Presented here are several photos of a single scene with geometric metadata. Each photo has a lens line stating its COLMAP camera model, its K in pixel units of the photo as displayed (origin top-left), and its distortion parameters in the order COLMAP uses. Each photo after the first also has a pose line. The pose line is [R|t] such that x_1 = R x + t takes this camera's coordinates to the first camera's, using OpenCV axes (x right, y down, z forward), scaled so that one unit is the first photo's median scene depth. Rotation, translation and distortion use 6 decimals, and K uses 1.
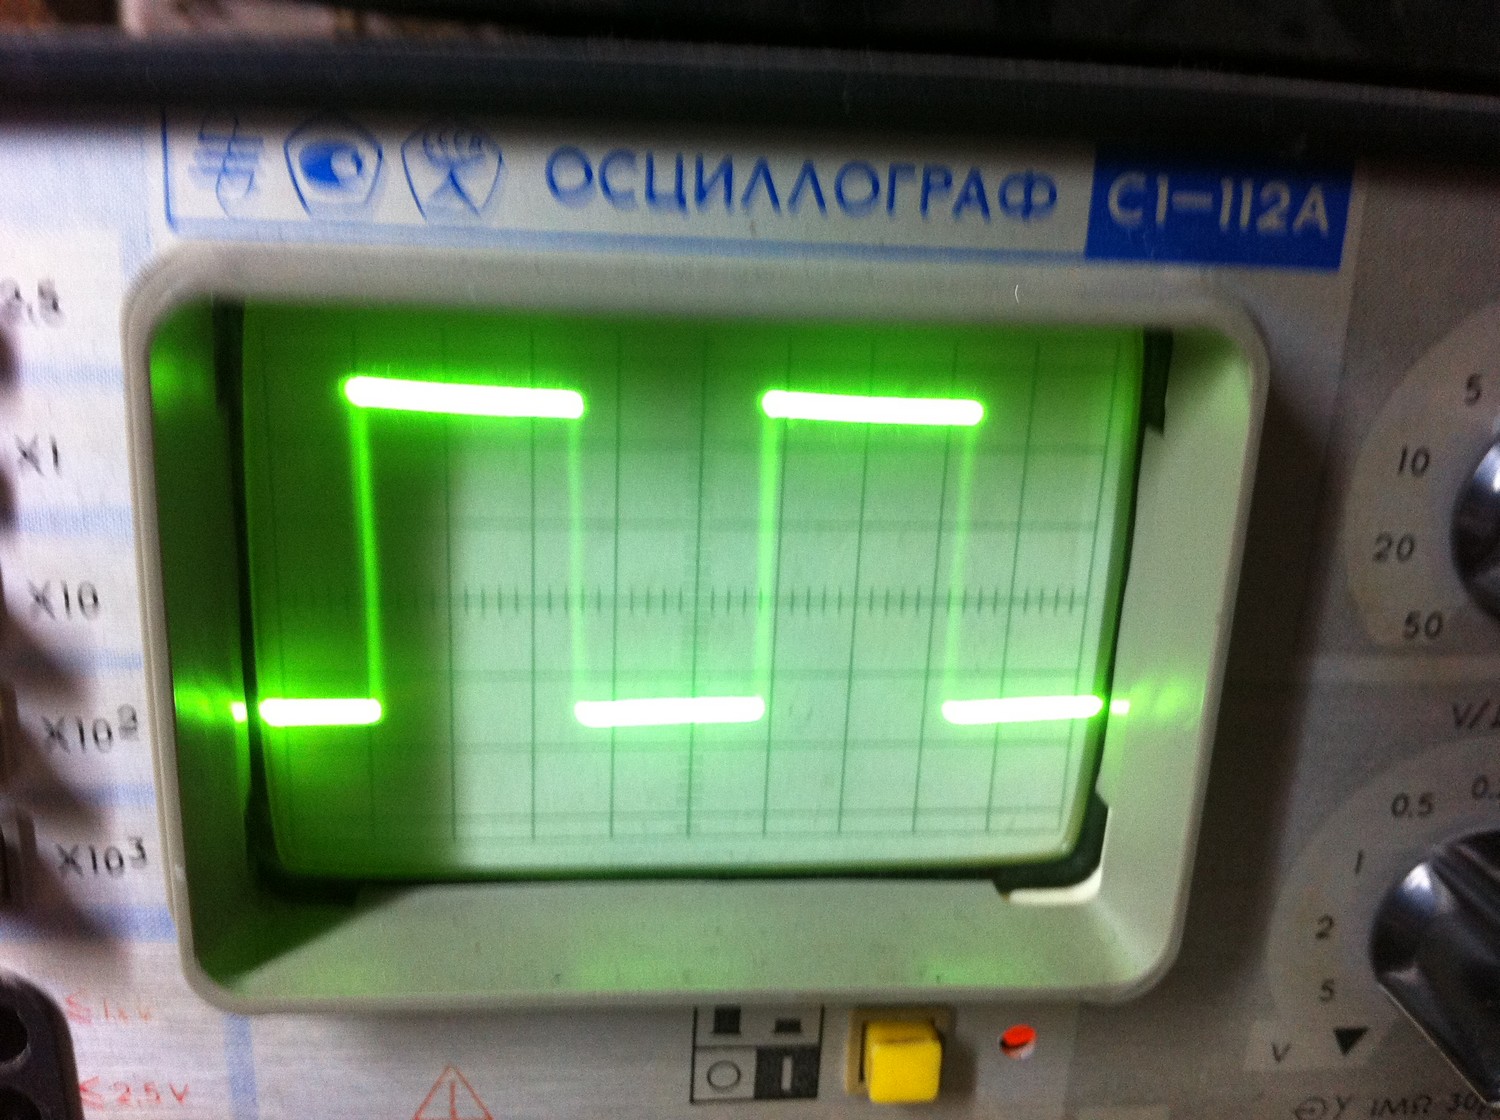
lens RADIAL K [[1466.2, 0, 718.4], [0, 1466.2, 539.8], [0, 0, 1]] dist [-0.073755, 0.000000]
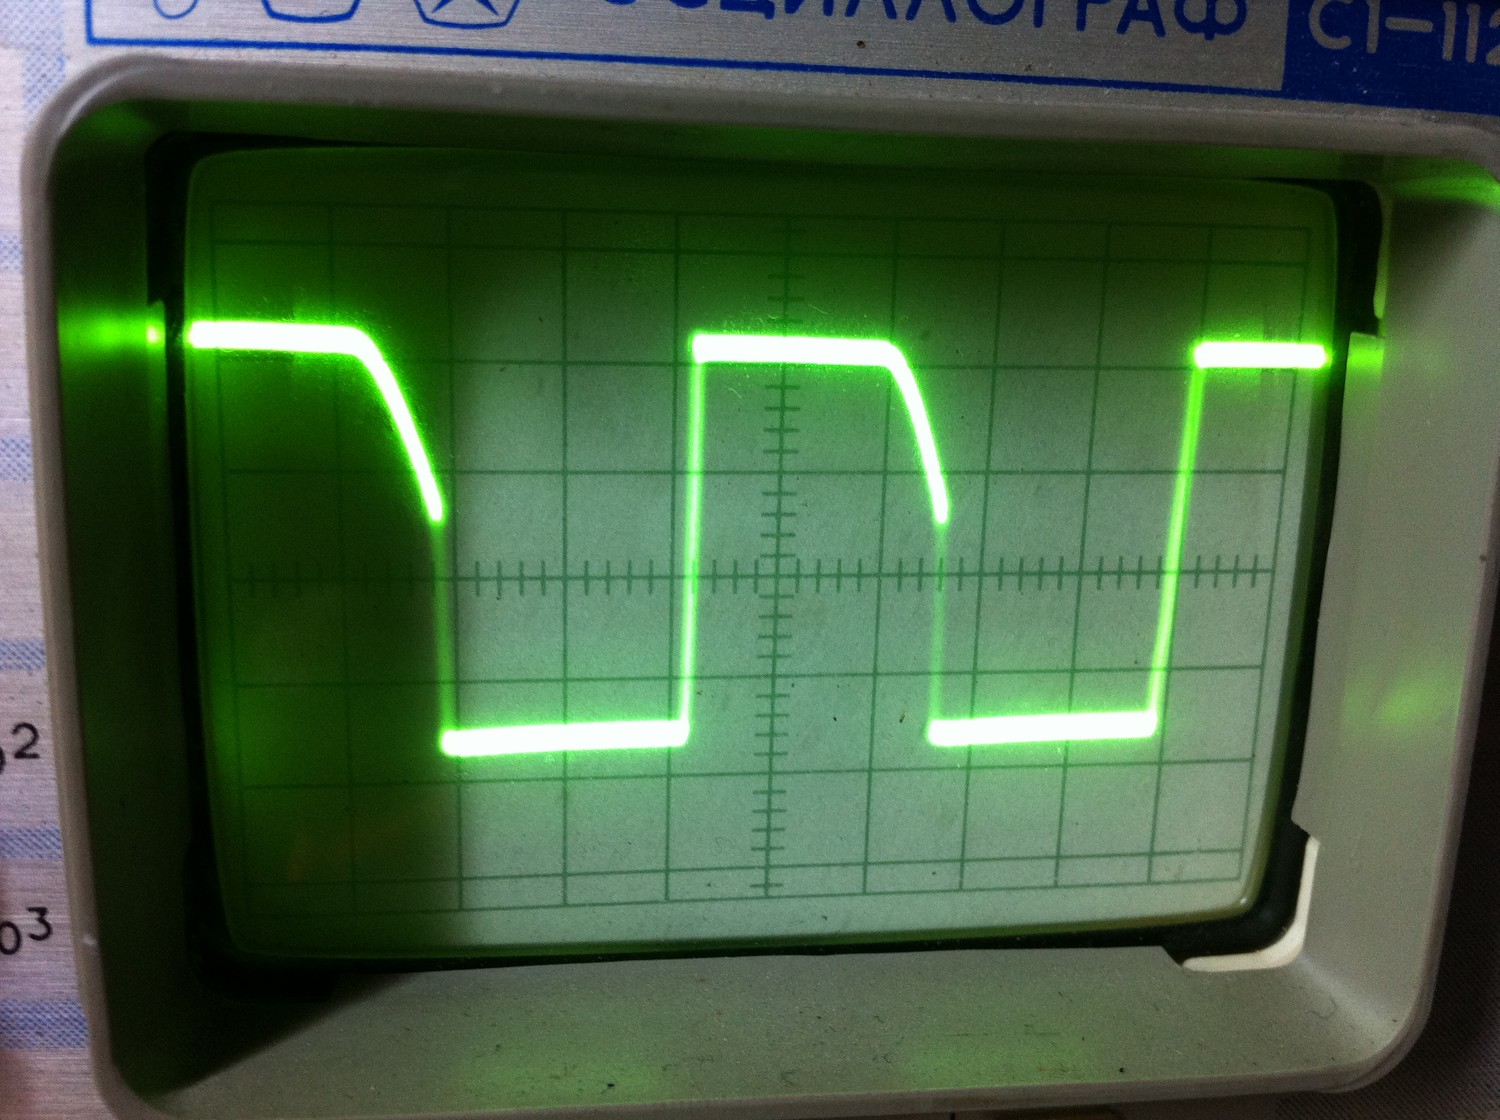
lens RADIAL K [[1466.2, 0, 715.5], [0, 1466.2, 556.7], [0, 0, 1]] dist [-0.073755, 0.000000]
pose [[0.999639, -0.020323, 0.017572, -0.061695], [0.021929, 0.995079, -0.096628, 0.106313], [-0.015522, 0.096978, 0.995165, 0.238723]]
